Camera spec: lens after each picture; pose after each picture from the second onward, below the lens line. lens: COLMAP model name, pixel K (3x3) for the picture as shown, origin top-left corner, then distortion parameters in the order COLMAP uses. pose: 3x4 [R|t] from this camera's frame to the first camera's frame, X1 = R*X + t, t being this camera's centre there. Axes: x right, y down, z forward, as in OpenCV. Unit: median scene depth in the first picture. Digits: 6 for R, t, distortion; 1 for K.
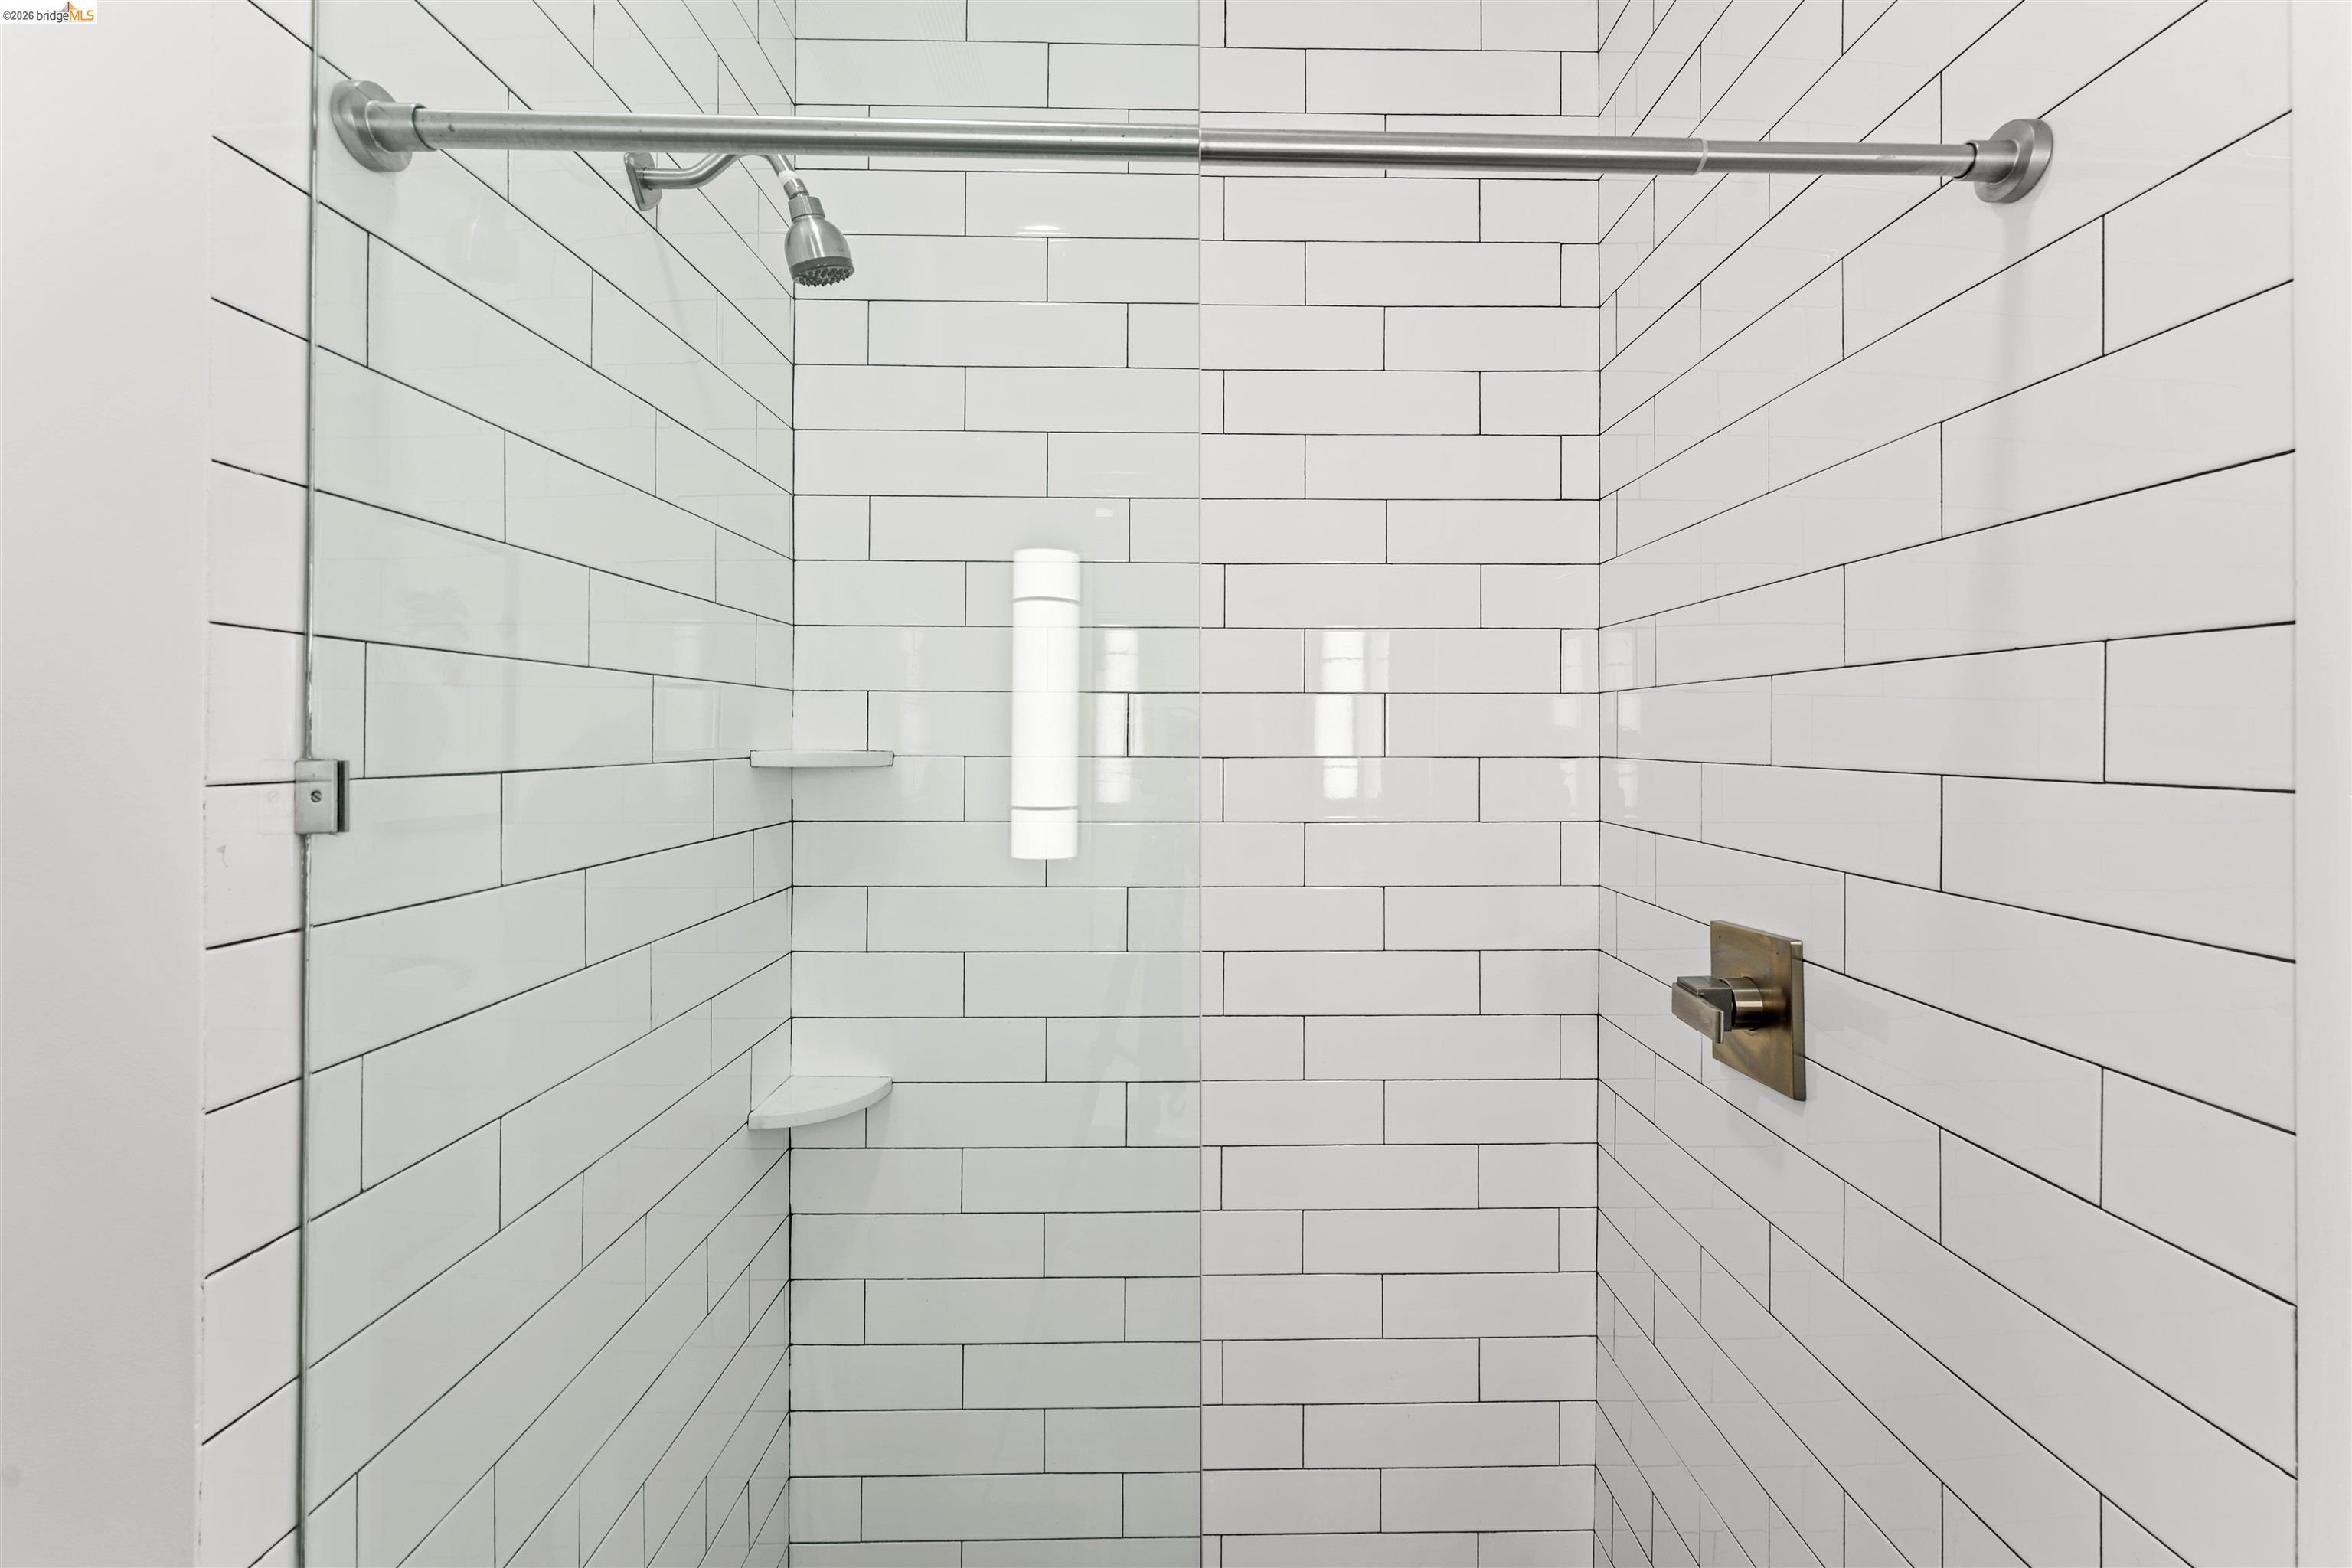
lens RADIAL K [[954.0, 0, 1181.8], [0, 954.0, 713.4], [0, 0, 1]] dist [0.000809, -0.000278]
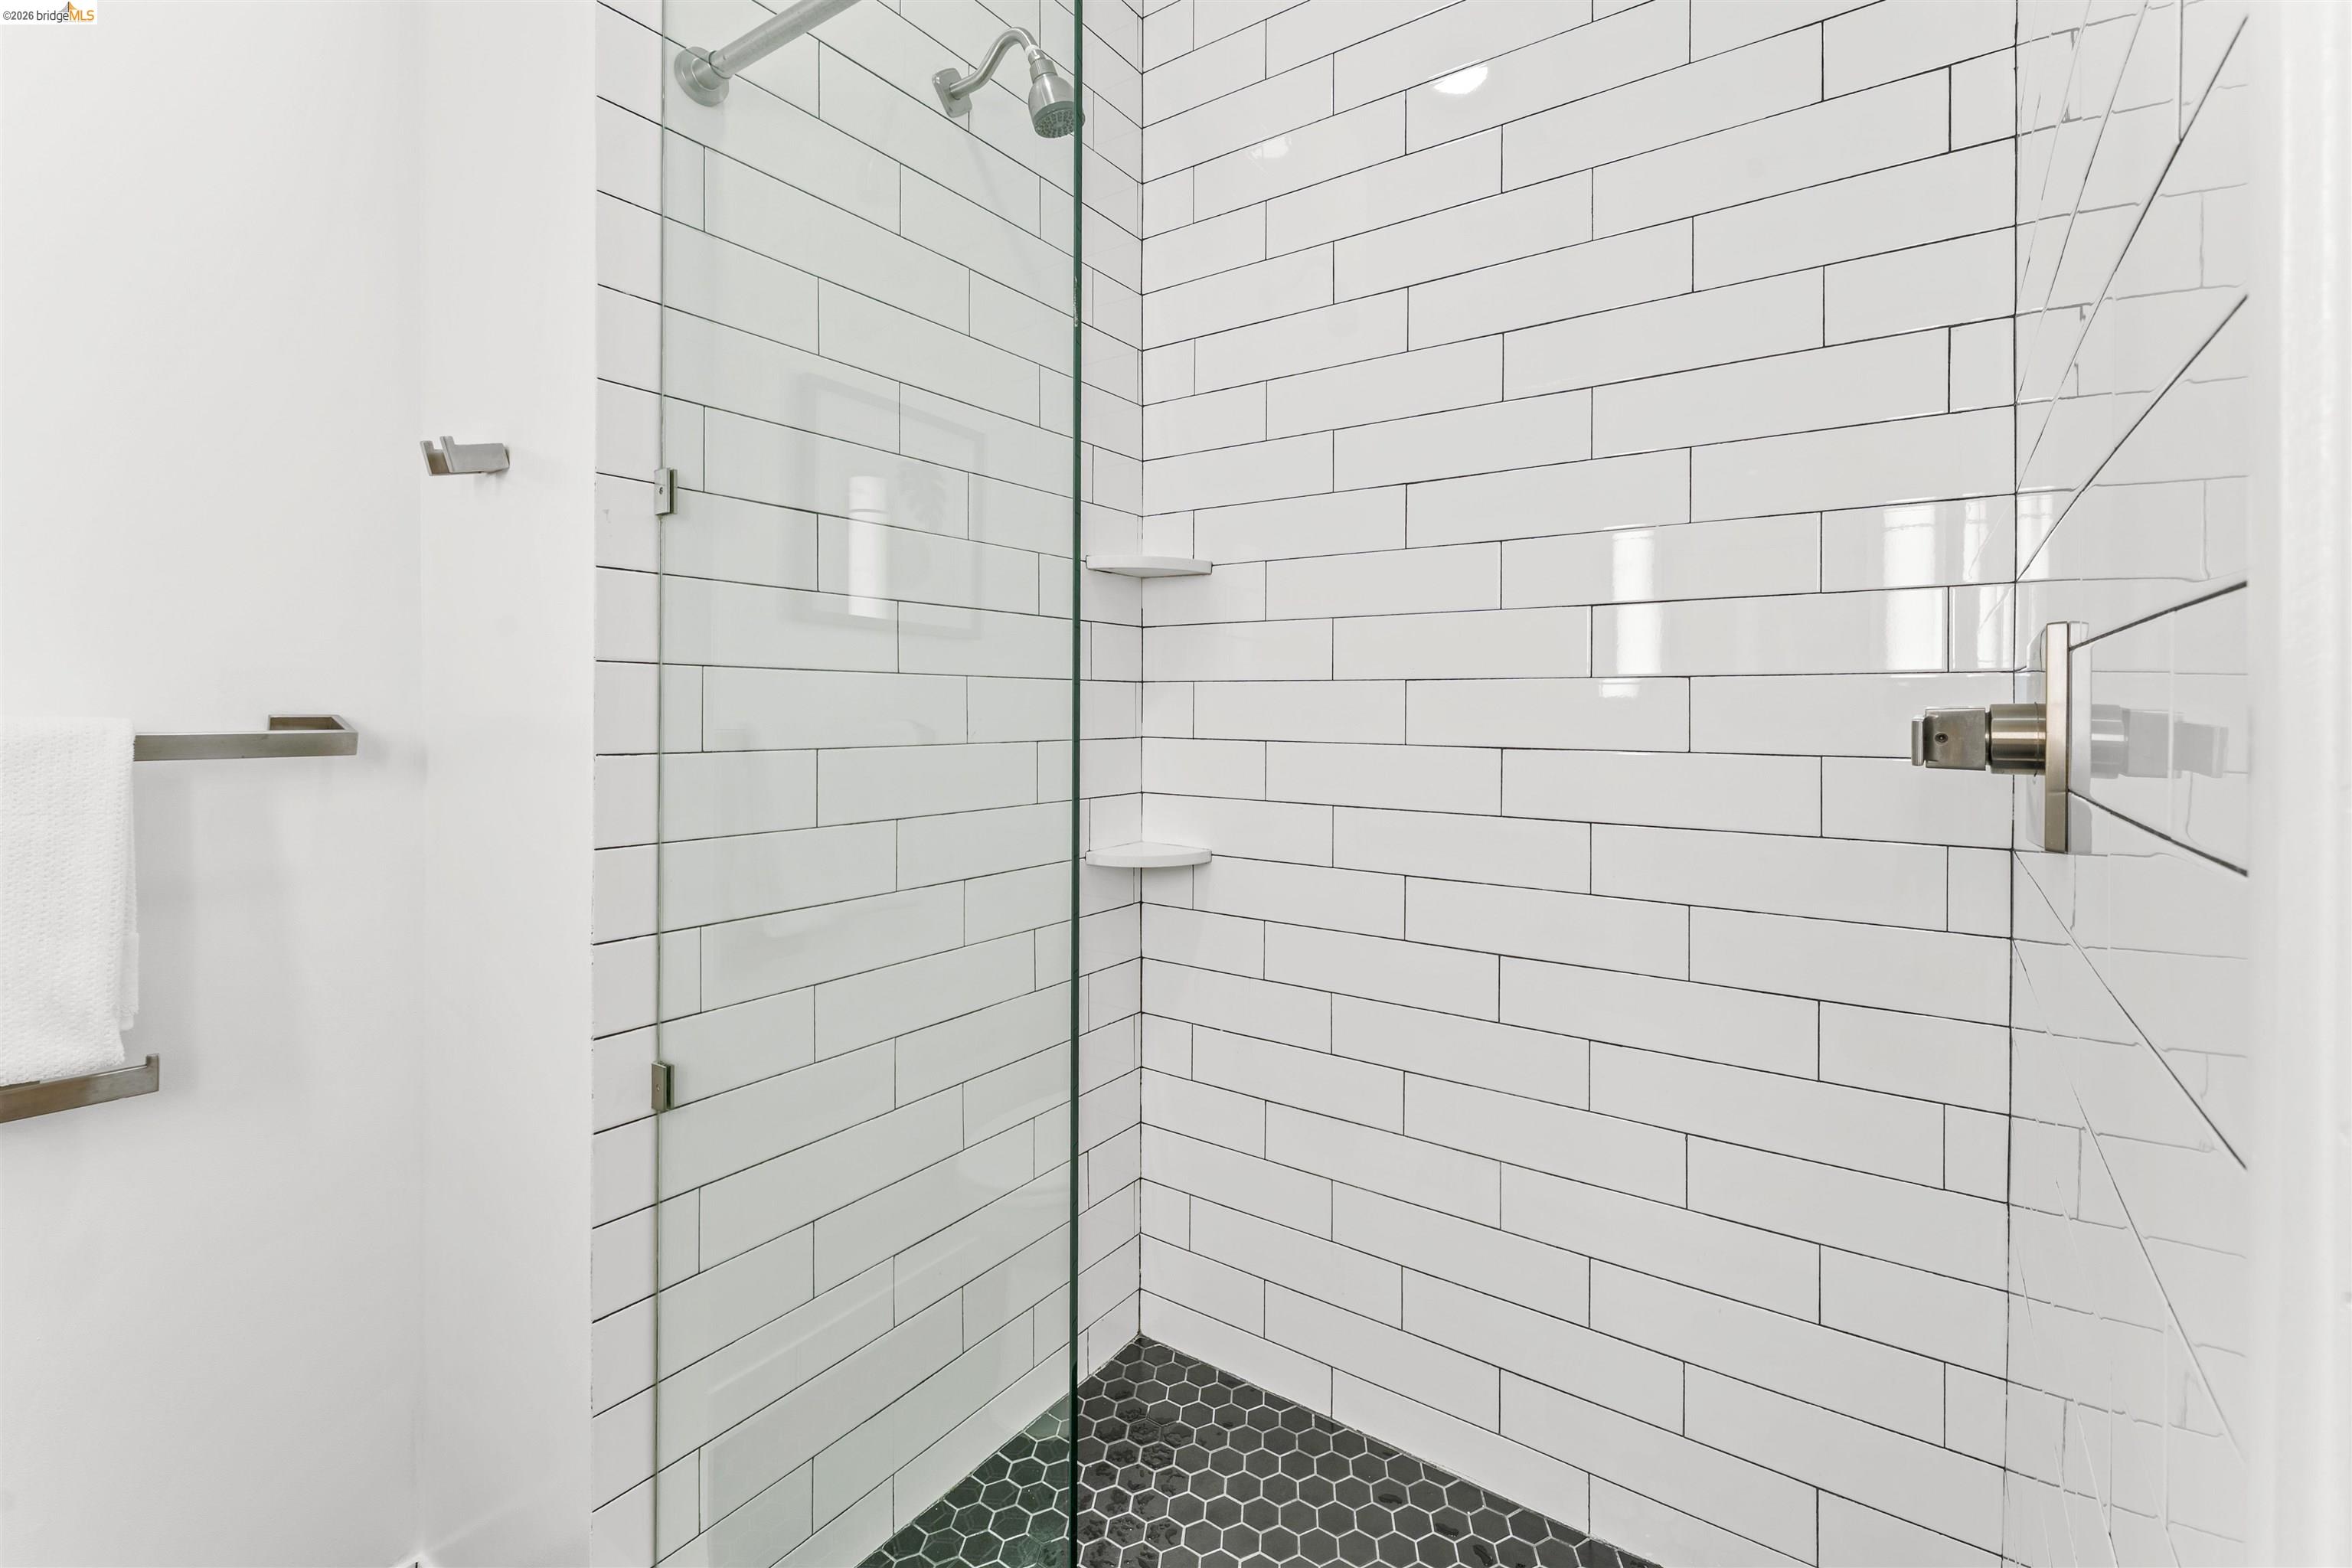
lens RADIAL K [[989.7, 0, 1292.0], [0, 989.7, 707.2], [0, 0, 1]] dist [0.000731, -0.000203]
pose [[0.833105, -0.007573, -0.553063, 0.517130], [0.010903, 0.999937, 0.002731, 0.259578], [0.553008, -0.008305, 0.833135, 0.102676]]
